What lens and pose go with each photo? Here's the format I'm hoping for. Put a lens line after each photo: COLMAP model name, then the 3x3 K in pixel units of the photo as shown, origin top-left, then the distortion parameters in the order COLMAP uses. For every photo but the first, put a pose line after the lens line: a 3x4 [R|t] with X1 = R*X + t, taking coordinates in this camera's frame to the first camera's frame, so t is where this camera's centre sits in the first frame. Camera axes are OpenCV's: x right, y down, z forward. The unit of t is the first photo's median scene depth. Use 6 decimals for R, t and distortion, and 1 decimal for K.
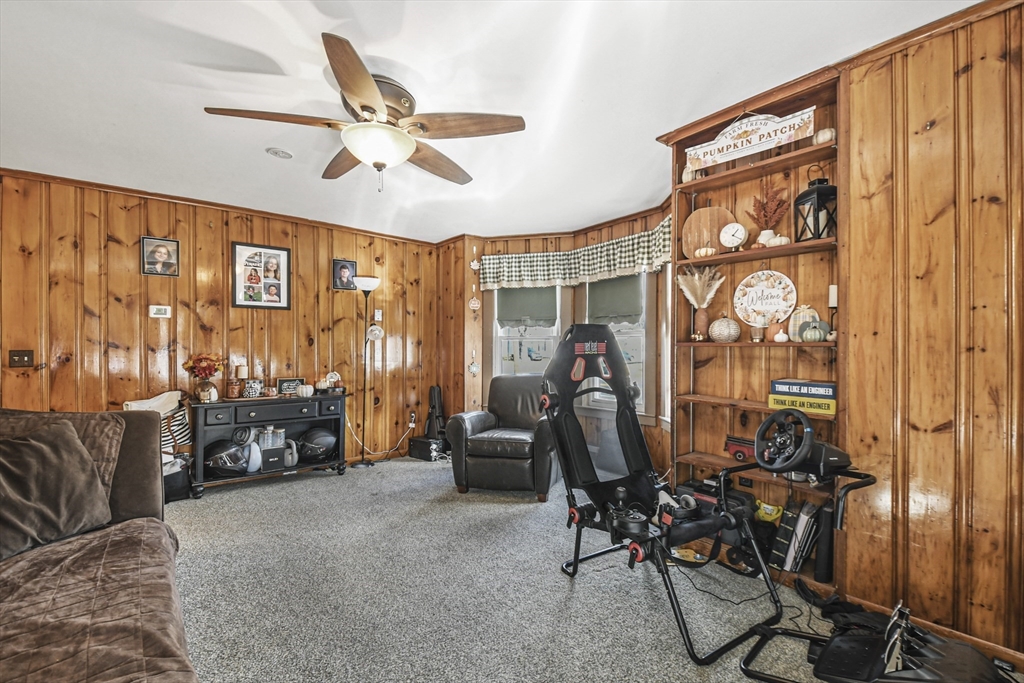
lens RADIAL K [[445.9, 0, 508.5], [0, 445.9, 349.0], [0, 0, 1]] dist [-0.000987, -0.000405]
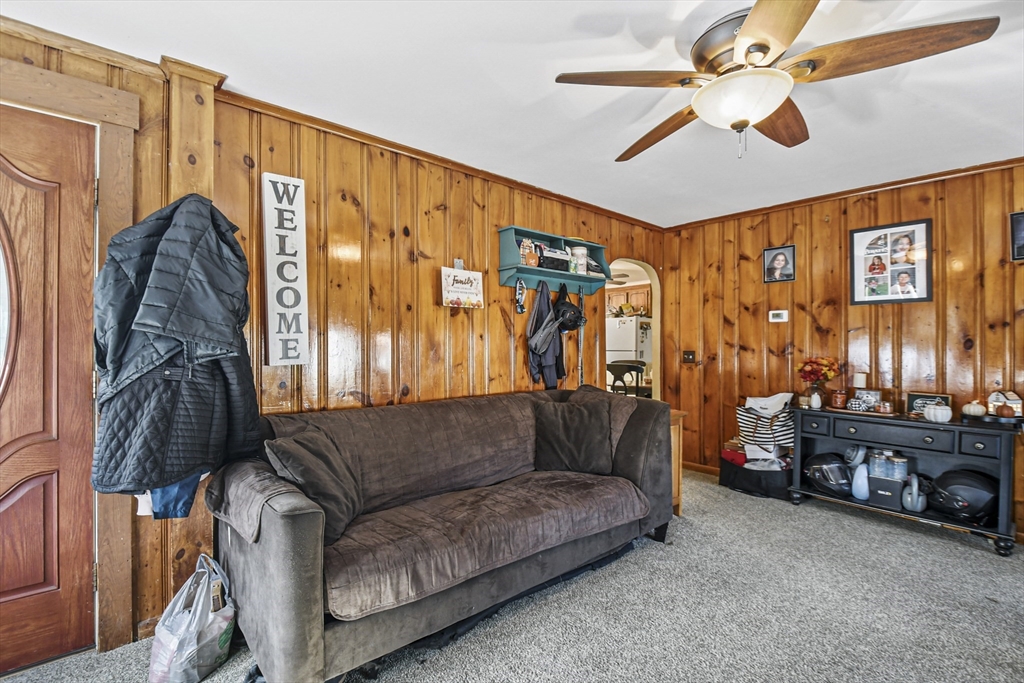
lens RADIAL K [[458.0, 0, 504.2], [0, 458.0, 345.9], [0, 0, 1]] dist [0.021591, -0.018070]
pose [[0.033073, 0.004830, -0.999441, 0.280546], [-0.010942, 0.999930, 0.004470, -0.010819], [0.999393, 0.010788, 0.033124, 0.306888]]
